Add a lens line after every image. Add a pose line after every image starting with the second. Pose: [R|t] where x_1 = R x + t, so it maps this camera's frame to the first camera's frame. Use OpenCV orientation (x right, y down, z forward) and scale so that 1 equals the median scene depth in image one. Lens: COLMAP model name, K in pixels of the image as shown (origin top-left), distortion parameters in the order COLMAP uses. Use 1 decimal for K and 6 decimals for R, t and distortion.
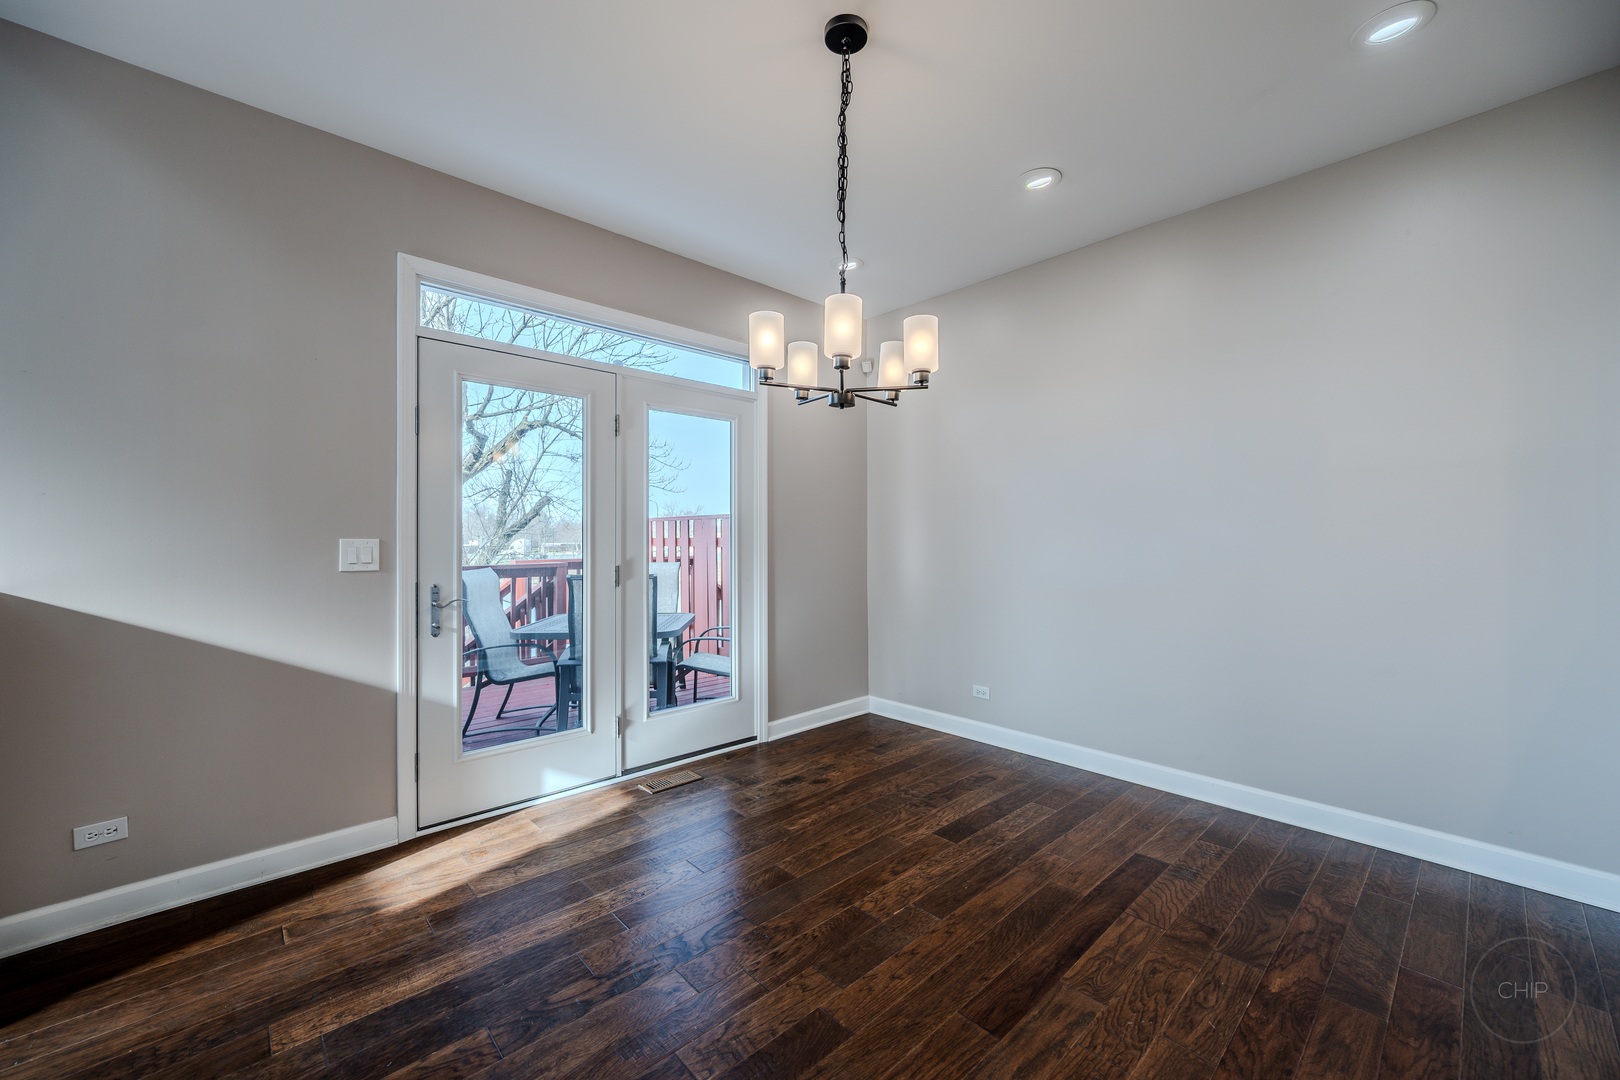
lens RADIAL K [[634.8, 0, 811.6], [0, 634.8, 538.9], [0, 0, 1]] dist [-0.000501, 0.000233]
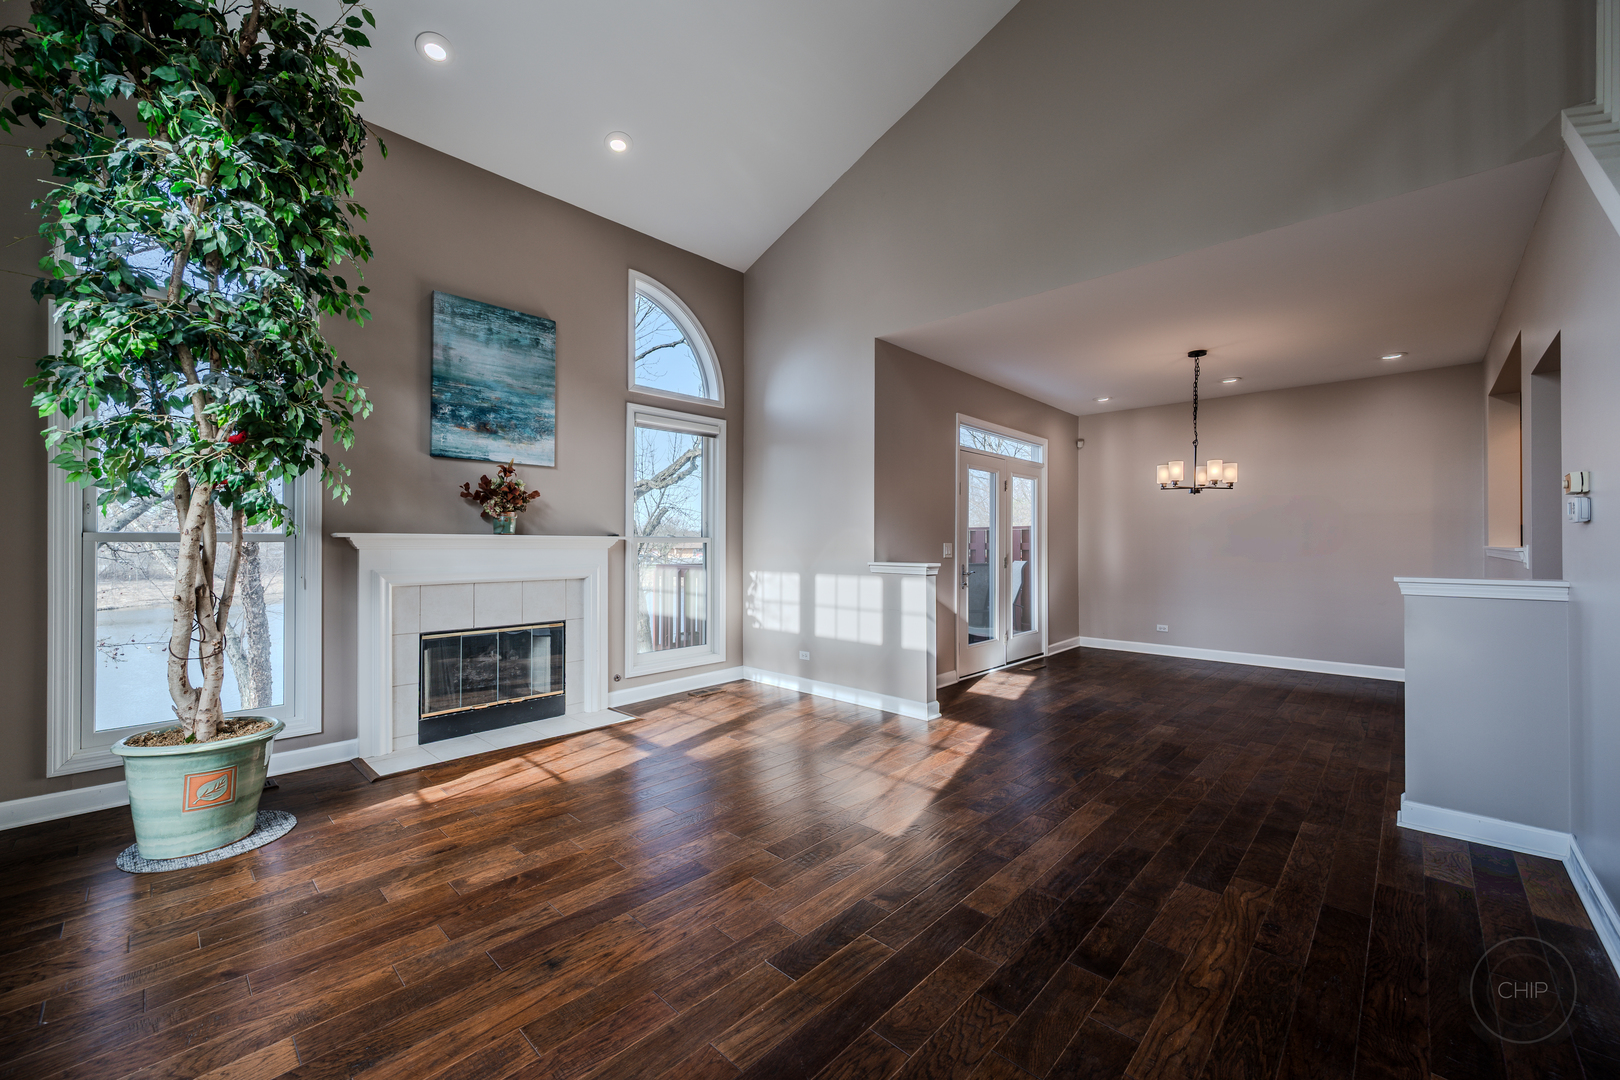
lens RADIAL K [[634.8, 0, 814.3], [0, 634.8, 538.5], [0, 0, 1]] dist [-0.000501, 0.000233]
pose [[0.998006, 0.004397, 0.062962, -1.248233], [-0.003743, 0.999938, -0.010503, 0.007682], [-0.063004, 0.010246, 0.997961, -1.125275]]
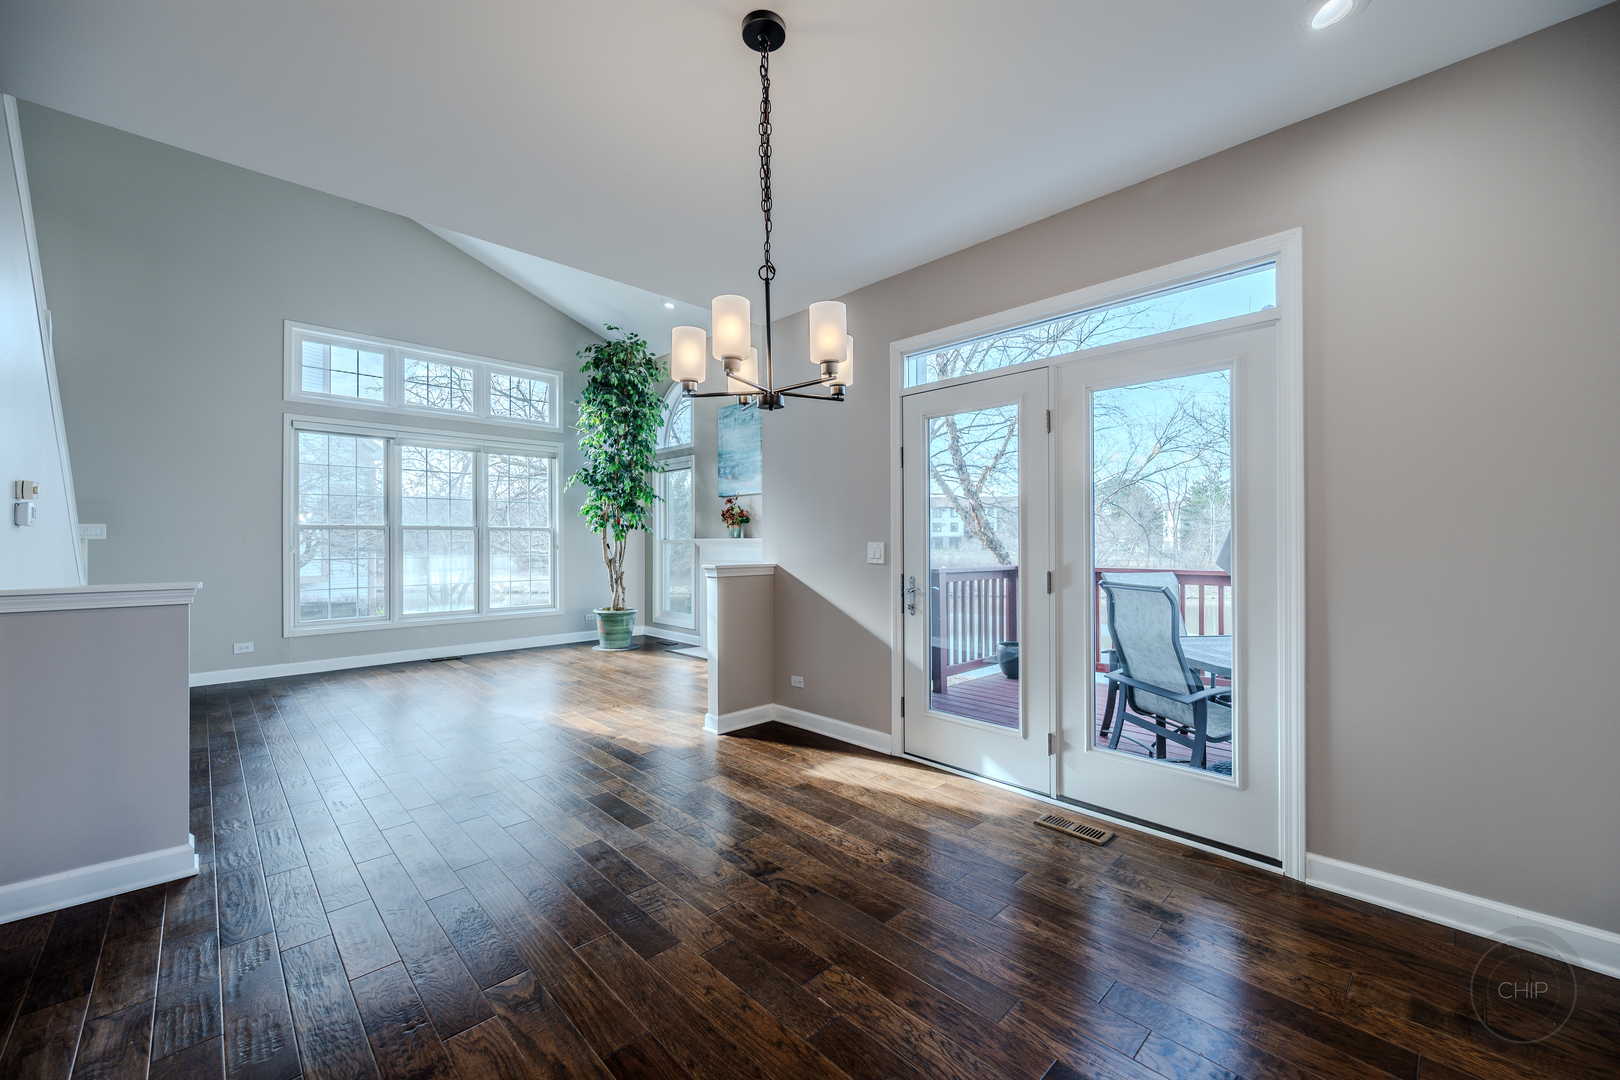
lens RADIAL K [[634.8, 0, 814.9], [0, 634.8, 537.3], [0, 0, 1]] dist [-0.000501, 0.000233]
pose [[0.022392, -0.006726, -0.999727, 0.759203], [0.000597, 0.999977, -0.006714, -0.001635], [0.999749, -0.000447, 0.022396, 0.773110]]
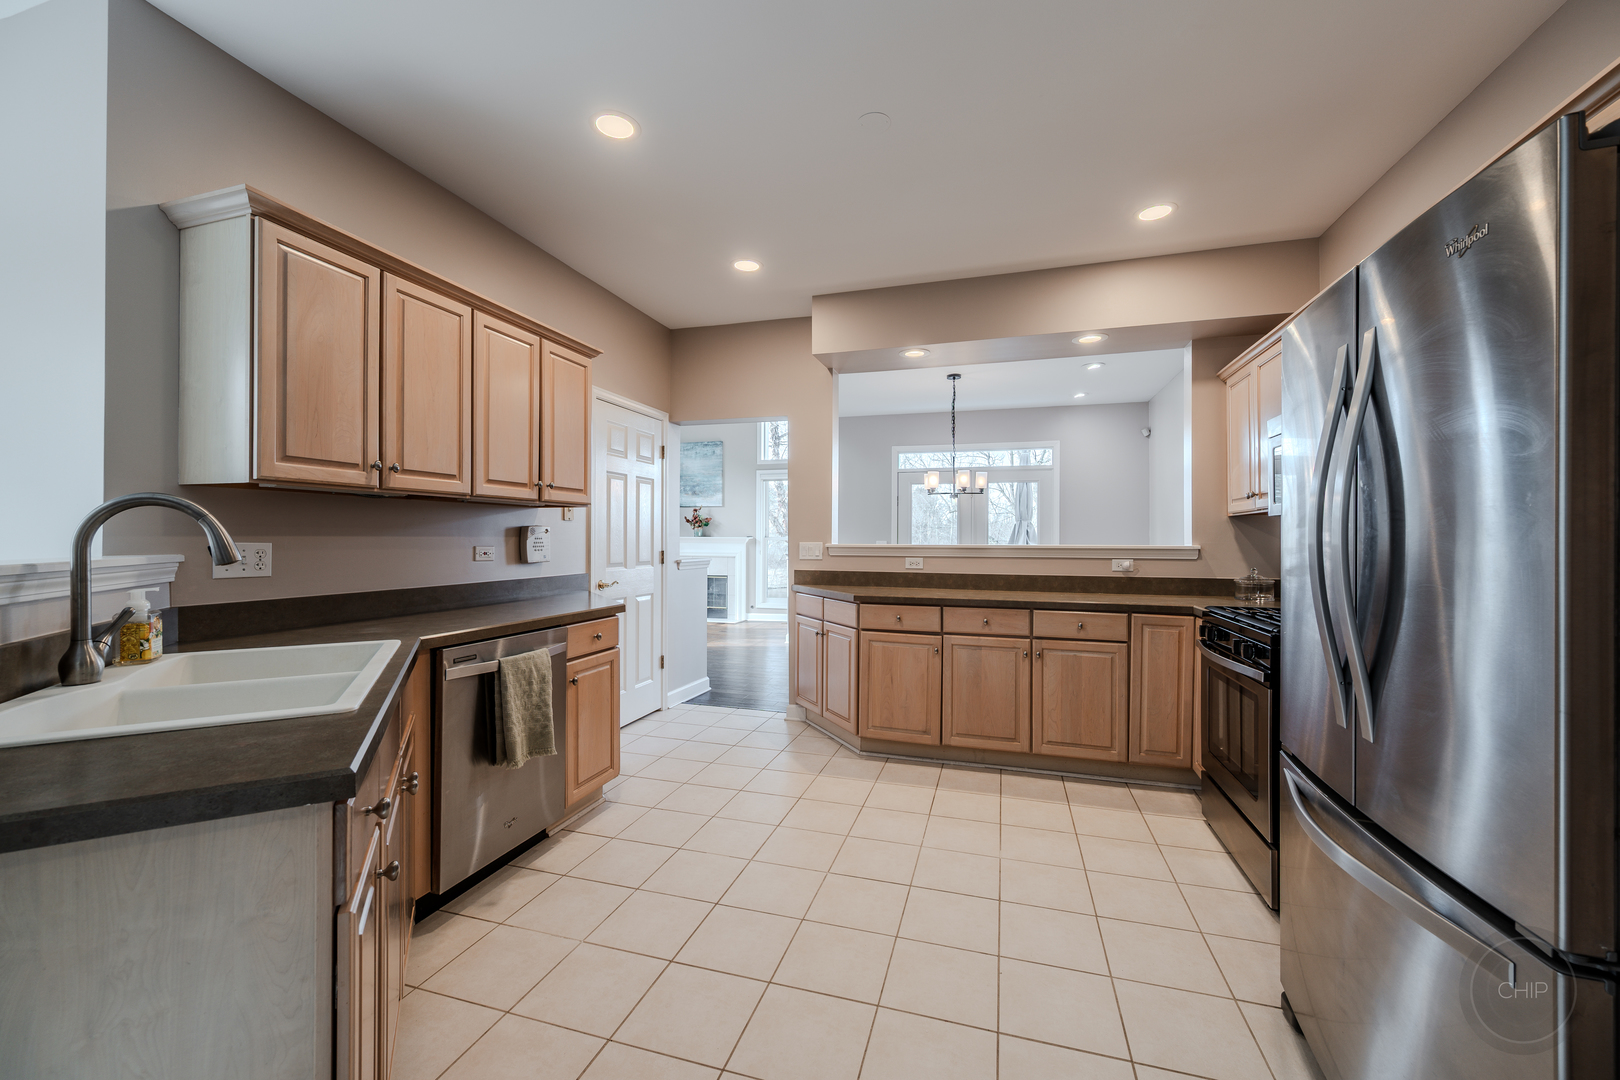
lens RADIAL K [[634.8, 0, 808.5], [0, 634.8, 535.9], [0, 0, 1]] dist [-0.000501, 0.000233]
pose [[0.491692, 0.001151, -0.870769, 1.725123], [-0.006931, 0.999973, -0.002592, -0.015406], [0.870742, 0.007310, 0.491686, -0.799270]]
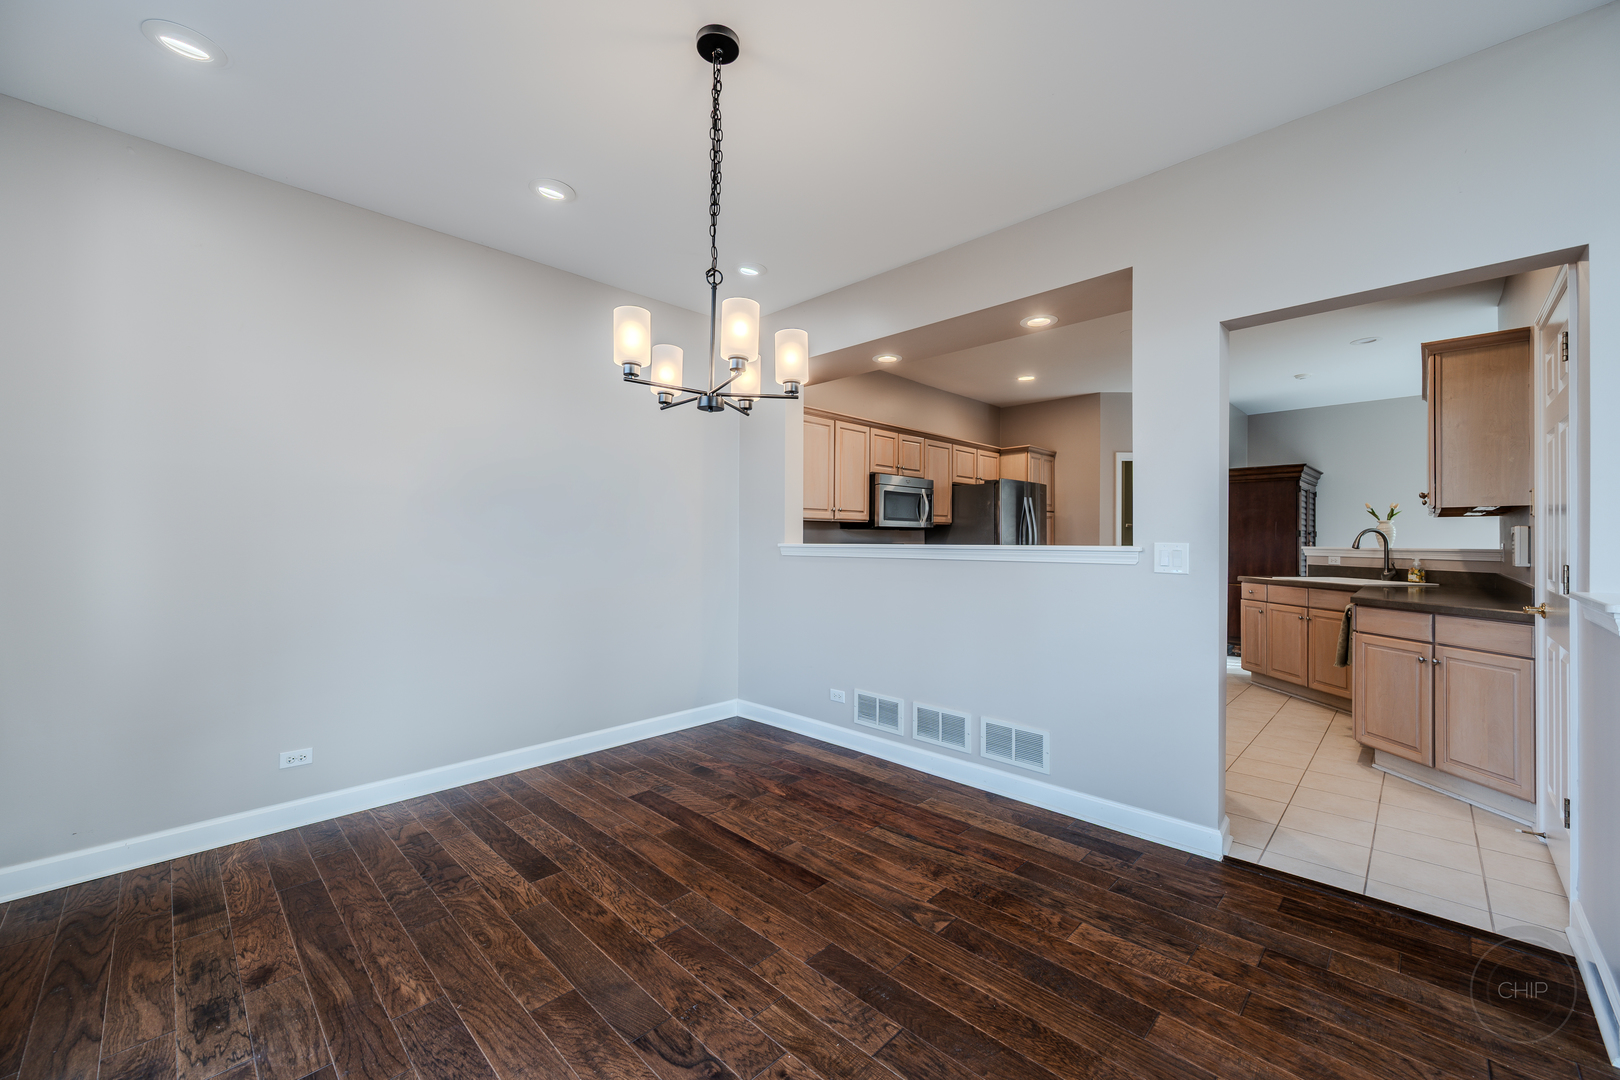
lens RADIAL K [[634.8, 0, 814.2], [0, 634.8, 542.7], [0, 0, 1]] dist [-0.000501, 0.000233]
pose [[-0.049580, -0.000406, 0.998770, -0.699849], [0.003415, 0.999994, 0.000576, -0.001293], [-0.998764, 0.003439, -0.049578, 0.655824]]
